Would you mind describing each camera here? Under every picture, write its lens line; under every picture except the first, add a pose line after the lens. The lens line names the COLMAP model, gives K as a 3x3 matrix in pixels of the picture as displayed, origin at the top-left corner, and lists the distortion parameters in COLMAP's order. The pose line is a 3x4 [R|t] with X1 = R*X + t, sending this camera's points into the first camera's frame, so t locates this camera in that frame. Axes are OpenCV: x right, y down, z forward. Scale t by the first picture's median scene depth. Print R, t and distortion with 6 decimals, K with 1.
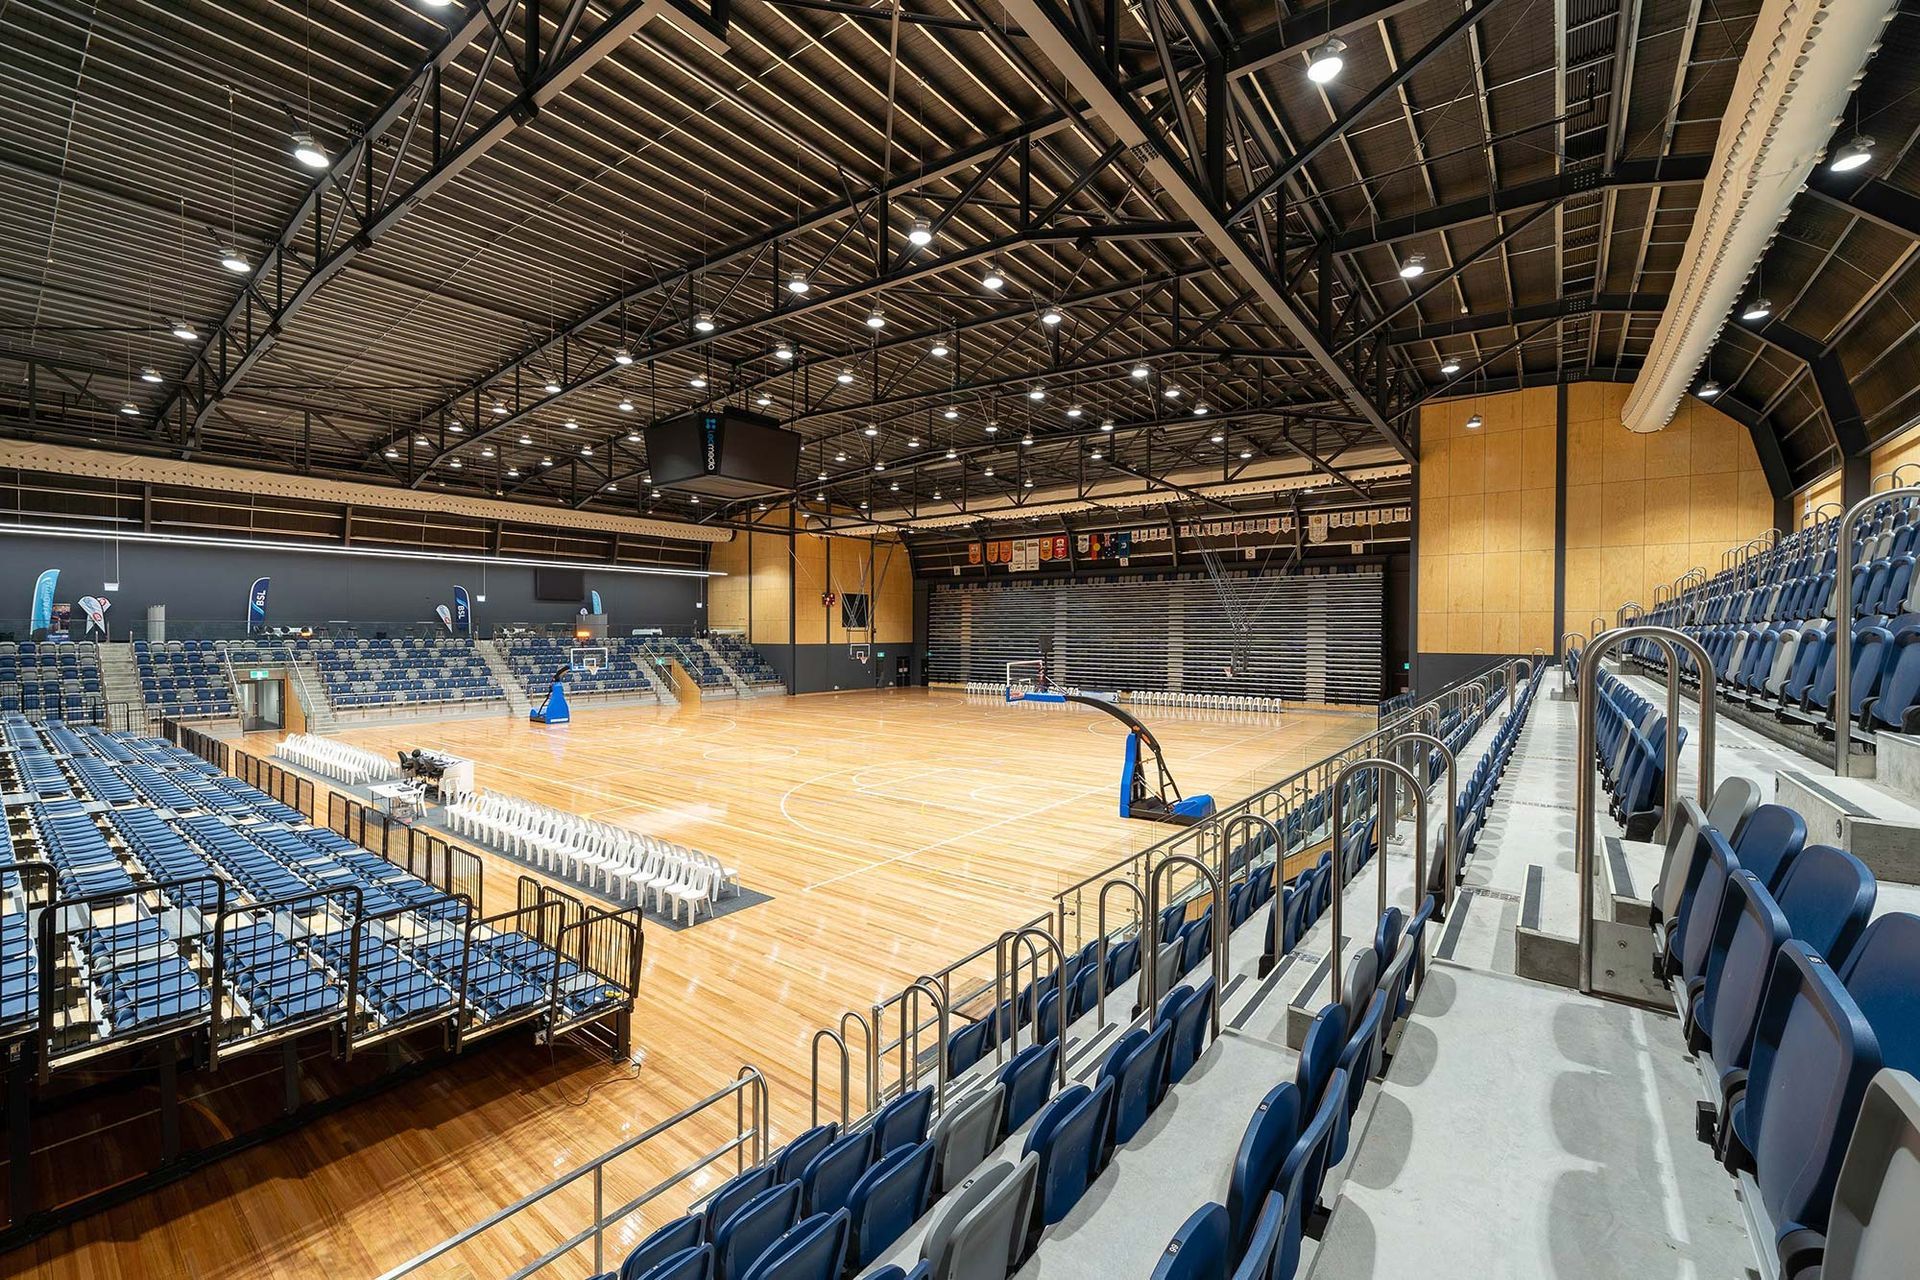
lens RADIAL K [[775.8, 0, 949.9], [0, 775.8, 640.9], [0, 0, 1]] dist [-0.001180, -0.000046]
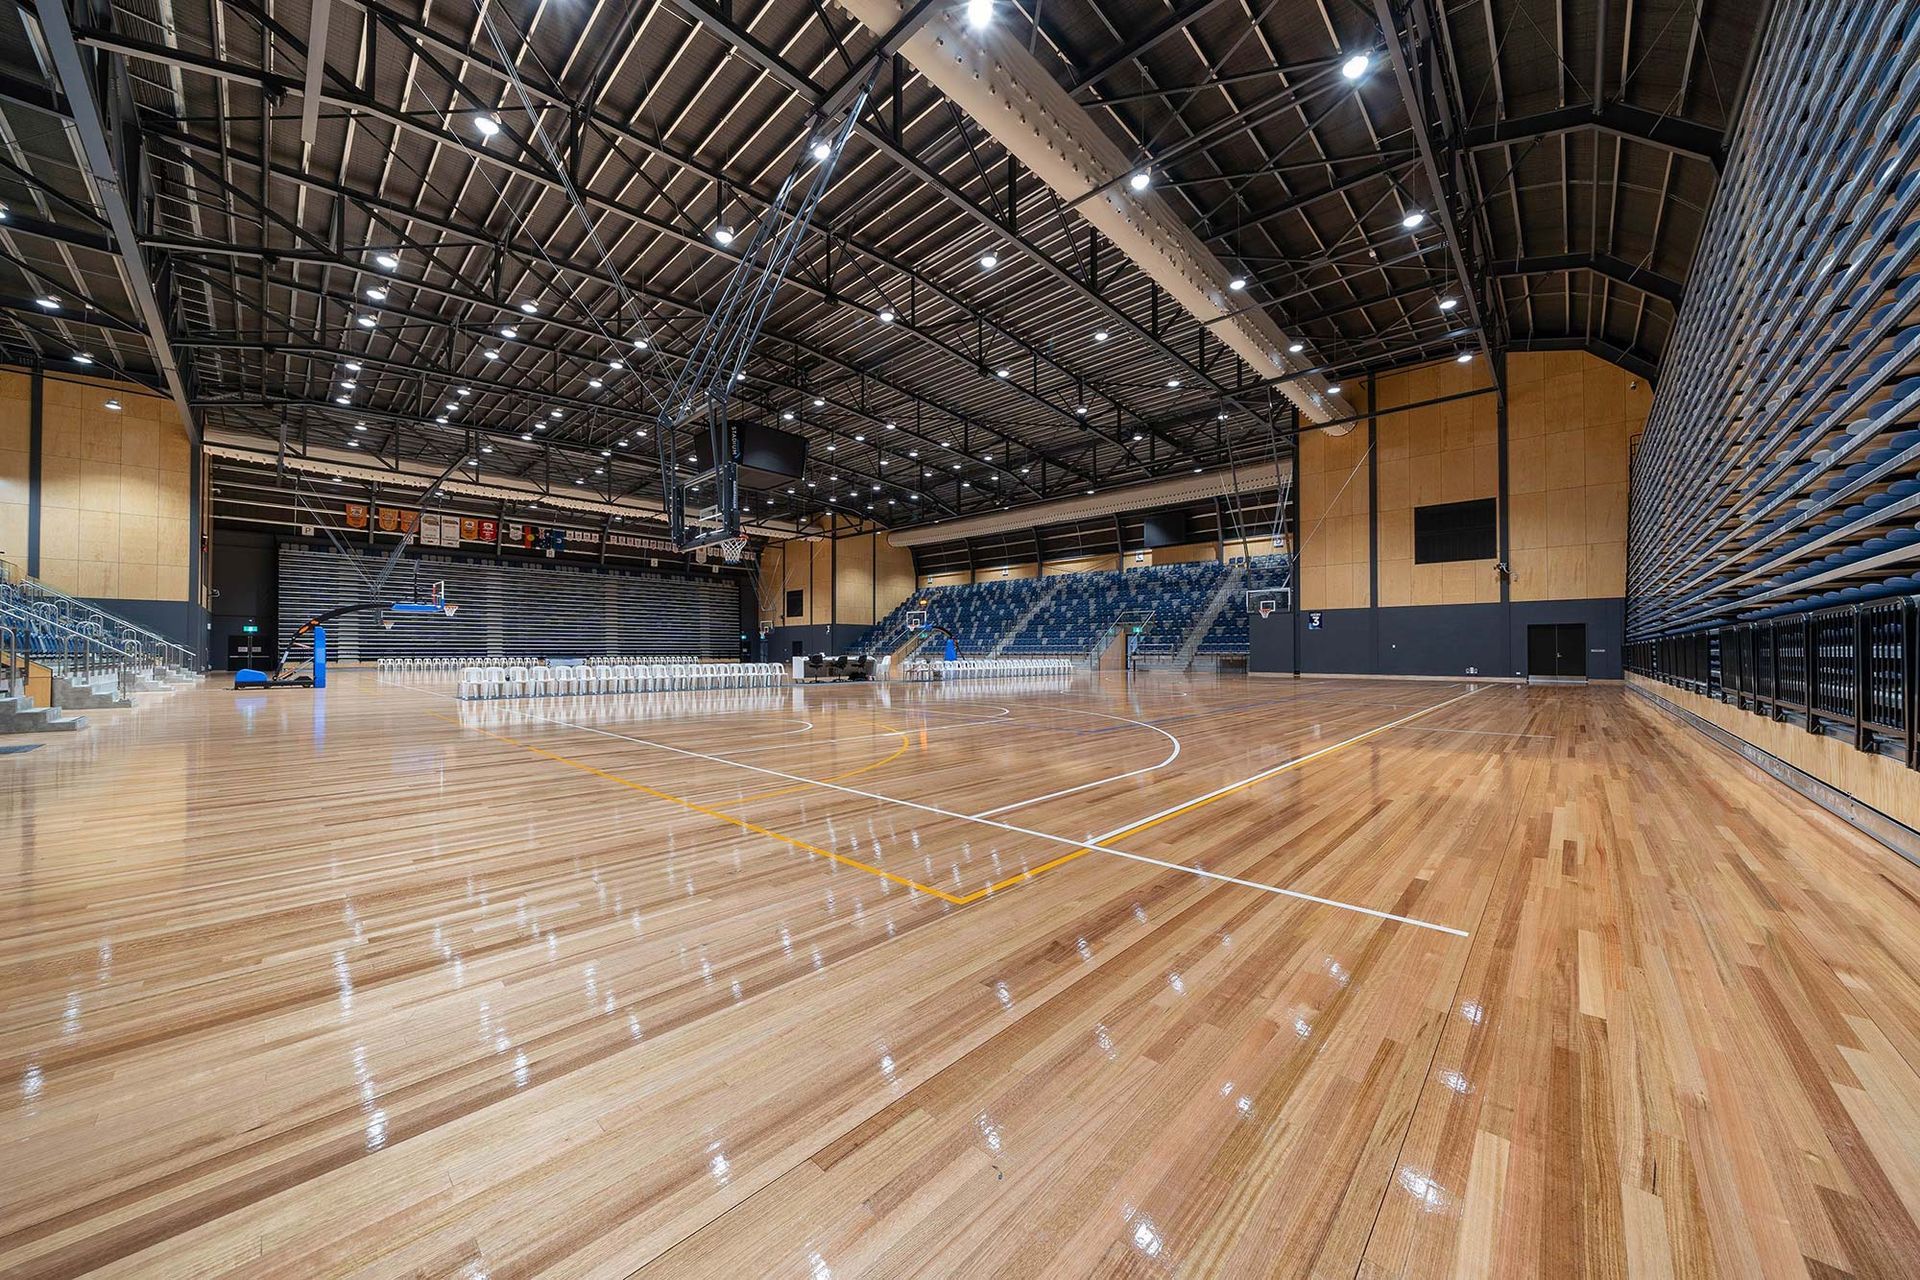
lens RADIAL K [[659.2, 0, 952.9], [0, 659.2, 641.7], [0, 0, 1]] dist [-0.002465, -0.000215]
pose [[0.094379, 0.014218, 0.995435, -0.848402], [0.013779, 0.999784, -0.015587, 0.068644], [-0.995441, 0.015188, 0.094163, 0.324239]]
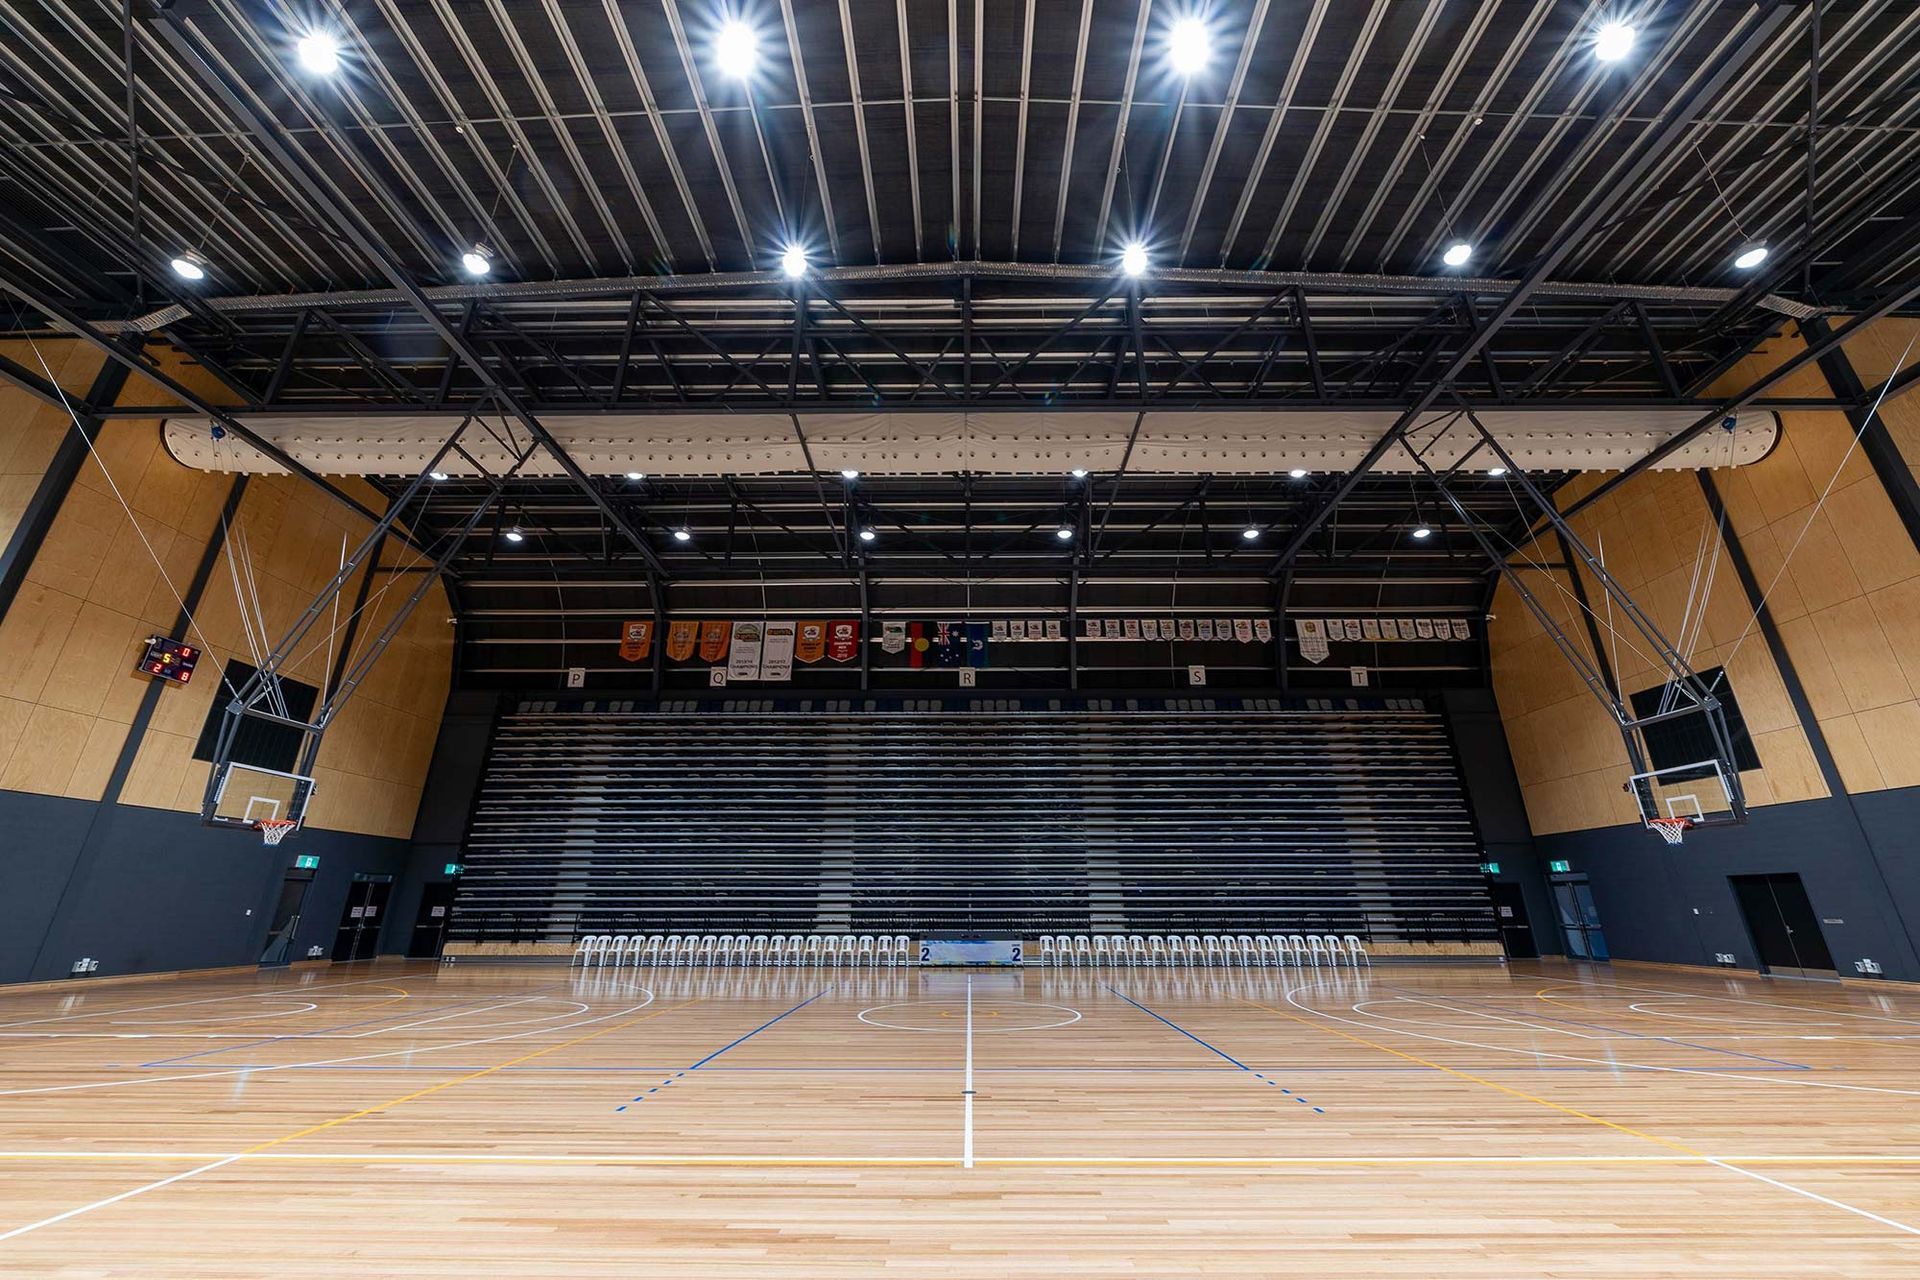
lens RADIAL K [[745.3, 0, 962.6], [0, 745.3, 611.0], [0, 0, 1]] dist [-0.002916, -0.000248]
pose [[0.790648, 0.225162, 0.569365, -0.094505], [0.009132, 0.925485, -0.378675, 0.057412], [-0.612202, 0.304599, 0.729677, 0.704729]]
